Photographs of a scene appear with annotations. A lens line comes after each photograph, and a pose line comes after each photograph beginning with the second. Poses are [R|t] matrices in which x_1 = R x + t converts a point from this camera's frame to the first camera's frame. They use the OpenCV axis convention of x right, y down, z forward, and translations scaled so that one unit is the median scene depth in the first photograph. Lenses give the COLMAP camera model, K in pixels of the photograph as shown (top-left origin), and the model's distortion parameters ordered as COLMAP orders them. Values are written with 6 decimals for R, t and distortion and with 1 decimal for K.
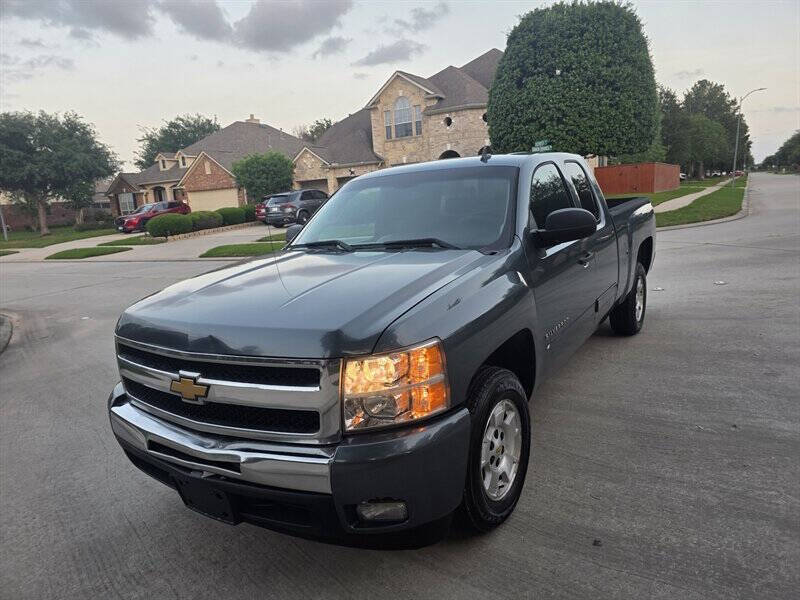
lens RADIAL K [[539.7, 0, 410.1], [0, 539.7, 310.0], [0, 0, 1]] dist [0.068914, -0.066638]
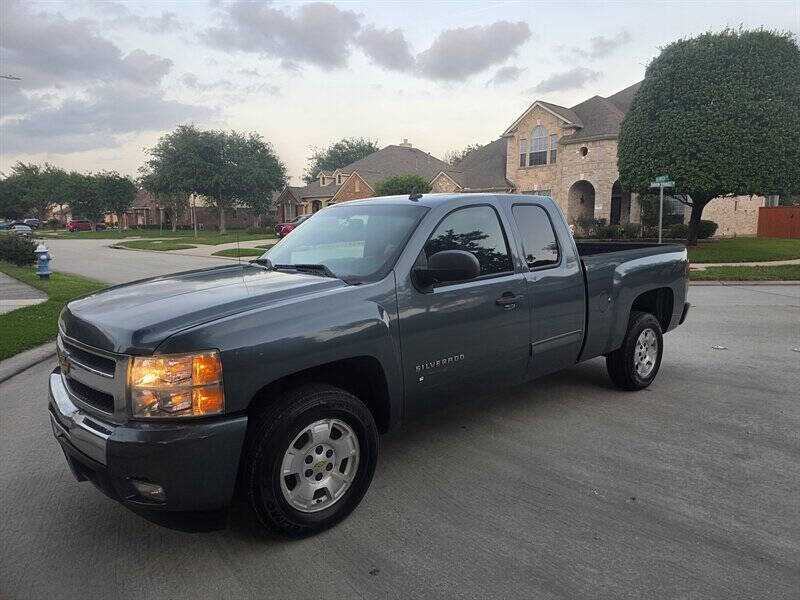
lens RADIAL K [[539.7, 0, 406.1], [0, 539.7, 291.8], [0, 0, 1]] dist [0.068914, -0.066638]
pose [[0.956054, 0.107060, -0.272944, 0.053812], [-0.126128, 0.990584, -0.053246, -0.004350], [0.264674, 0.085332, 0.960555, -0.001831]]
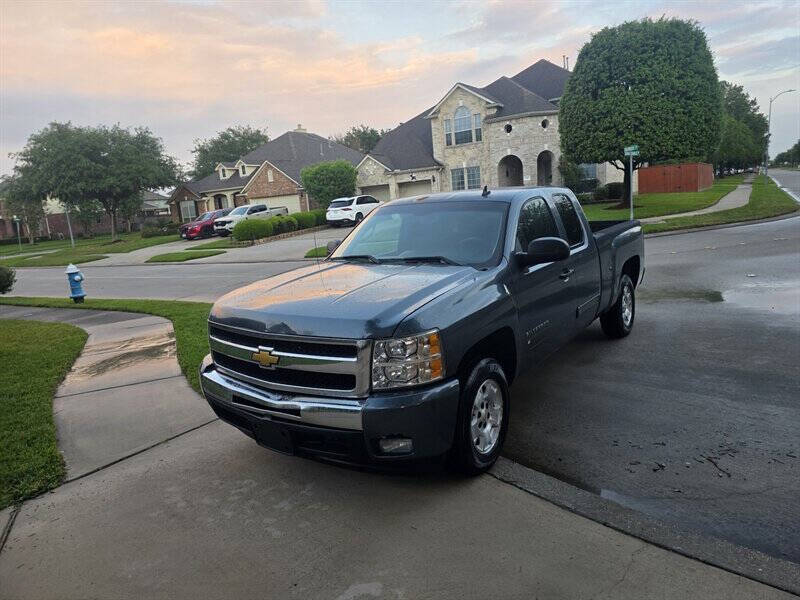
lens RADIAL K [[539.7, 0, 404.5], [0, 539.7, 294.3], [0, 0, 1]] dist [0.068914, -0.066638]
pose [[0.999680, -0.013686, -0.021276, -0.107114], [0.012998, 0.999400, -0.032117, 0.010301], [0.021703, 0.031830, 0.999258, -0.058529]]
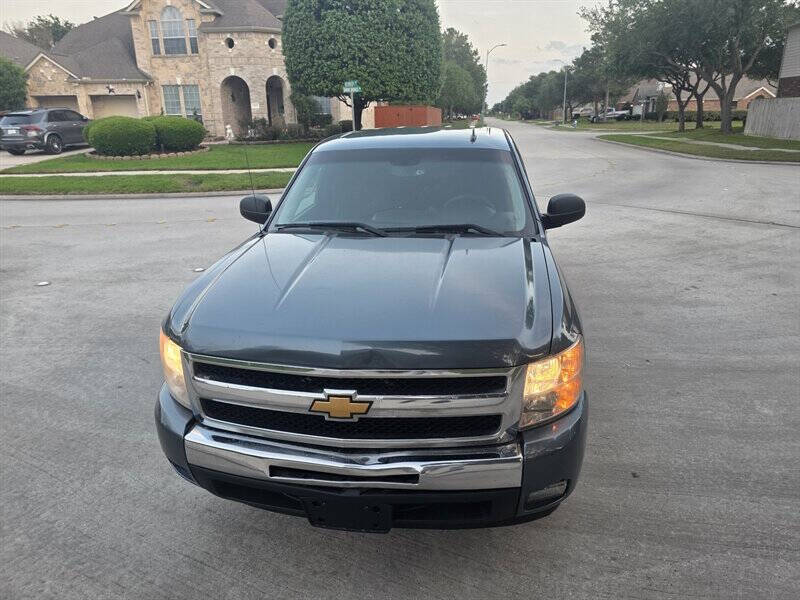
lens RADIAL K [[539.7, 0, 409.4], [0, 539.7, 293.0], [0, 0, 1]] dist [0.068914, -0.066638]
pose [[0.911444, -0.068449, 0.405691, -0.052554], [0.030275, 0.994548, 0.099785, -0.011370], [-0.410310, -0.078666, 0.908547, 0.008852]]
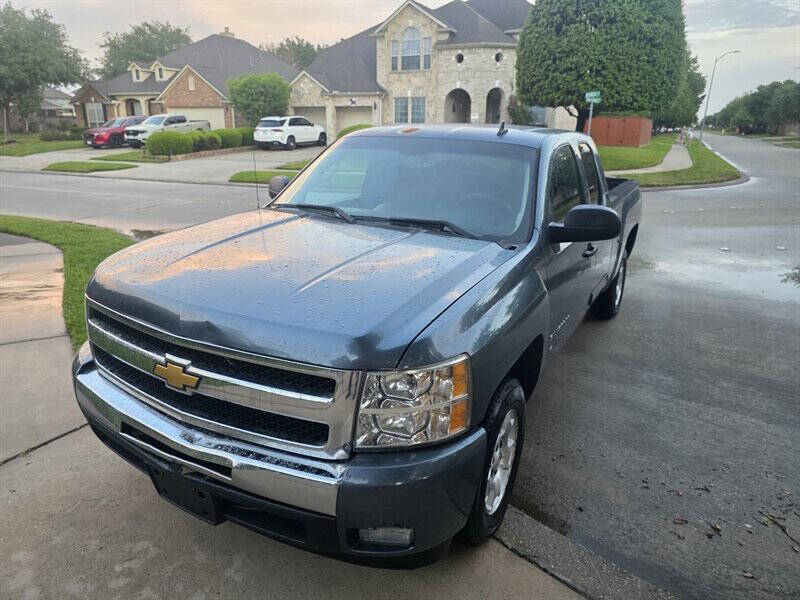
lens RADIAL K [[539.7, 0, 386.4], [0, 539.7, 298.3], [0, 0, 1]] dist [0.068914, -0.066638]
pose [[0.994552, 0.053006, 0.089764, -0.118806], [-0.061504, 0.993602, 0.094719, 0.001282], [-0.084169, -0.099724, 0.991449, -0.015494]]
